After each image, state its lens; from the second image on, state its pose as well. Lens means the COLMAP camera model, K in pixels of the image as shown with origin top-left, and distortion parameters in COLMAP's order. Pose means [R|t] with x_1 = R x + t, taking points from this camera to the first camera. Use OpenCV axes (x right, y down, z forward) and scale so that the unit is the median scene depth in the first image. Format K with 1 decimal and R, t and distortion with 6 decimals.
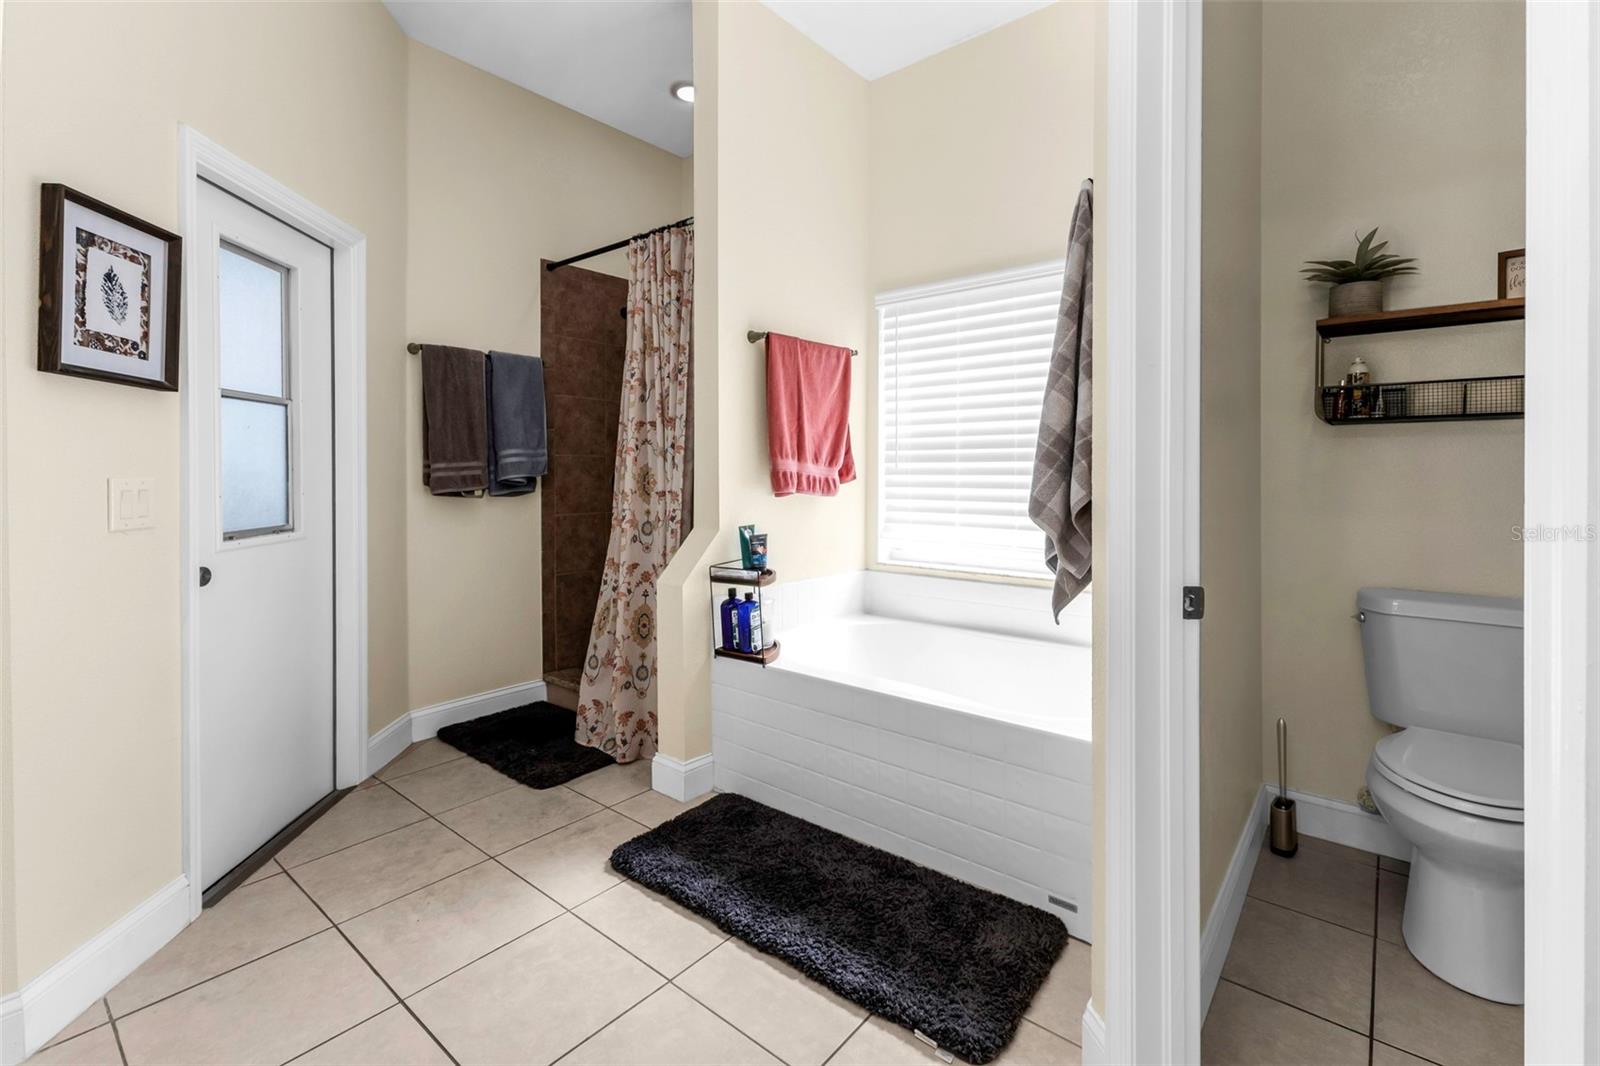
lens RADIAL K [[720.6, 0, 799.8], [0, 720.6, 476.3], [0, 0, 1]] dist [0.000409, 0.000777]
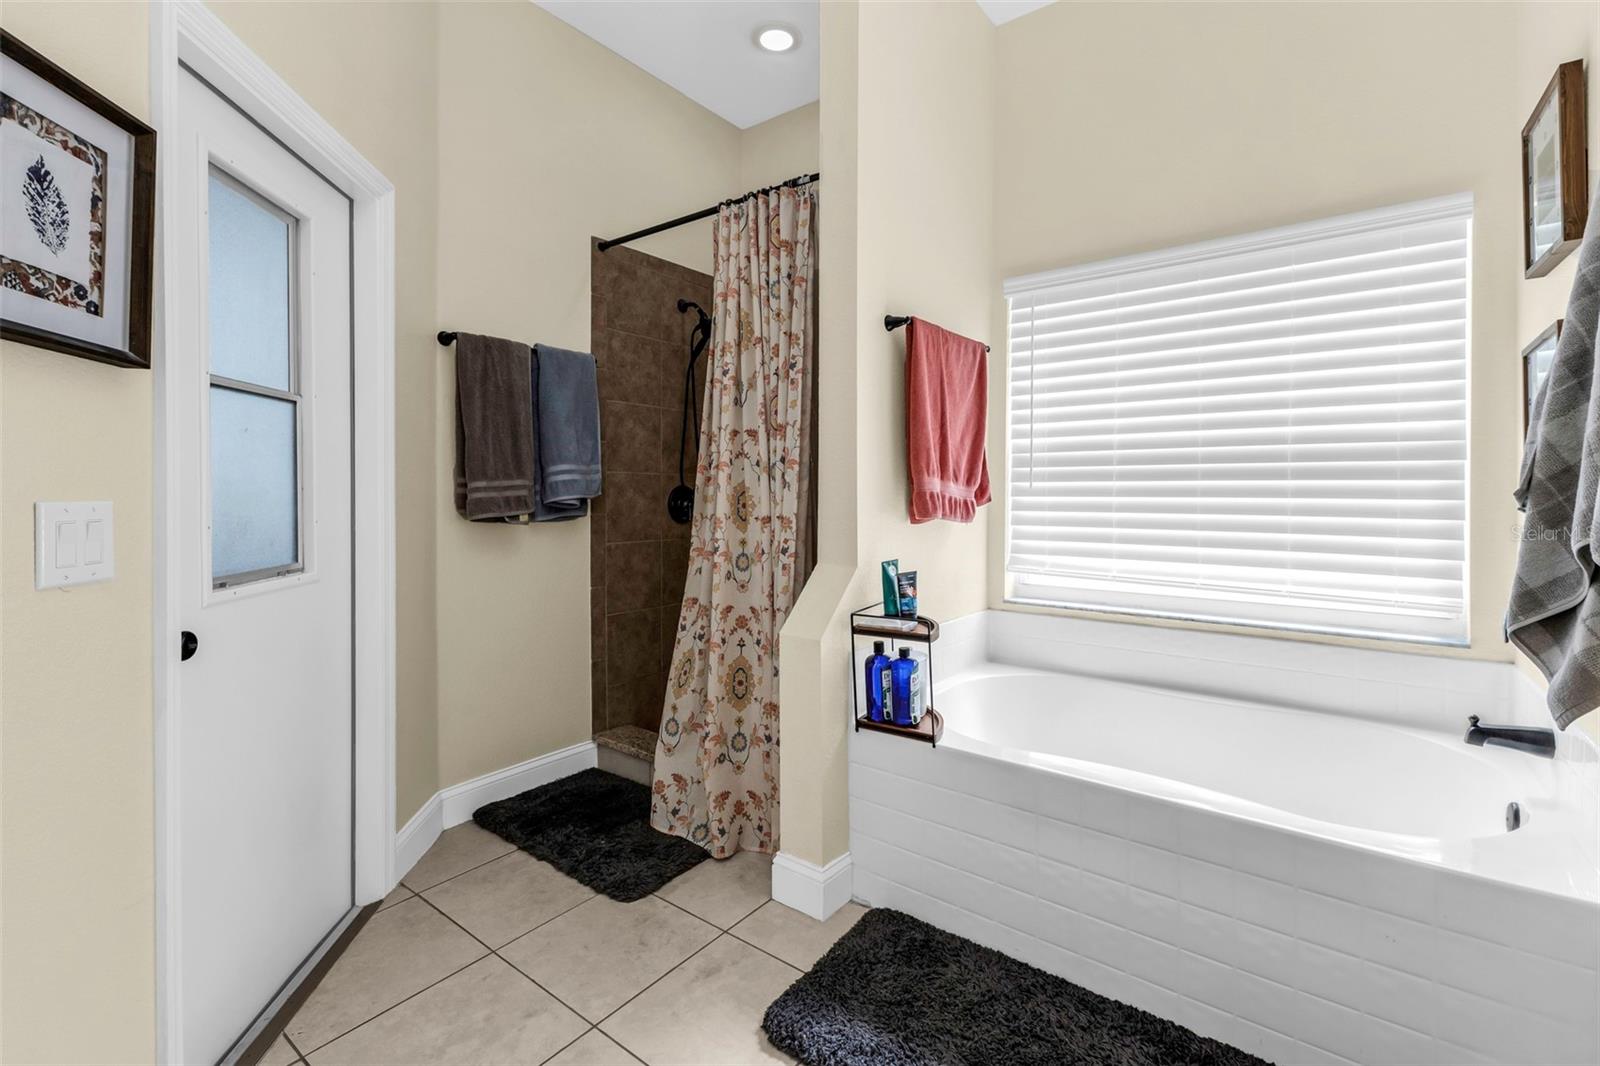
lens RADIAL K [[711.1, 0, 798.5], [0, 711.1, 496.1], [0, 0, 1]] dist [0.002641, -0.001369]
pose [[0.999179, 0.001016, 0.040488, -0.201448], [-0.001008, 0.999999, -0.000236, -0.001976], [-0.040488, 0.000195, 0.999180, 0.222084]]
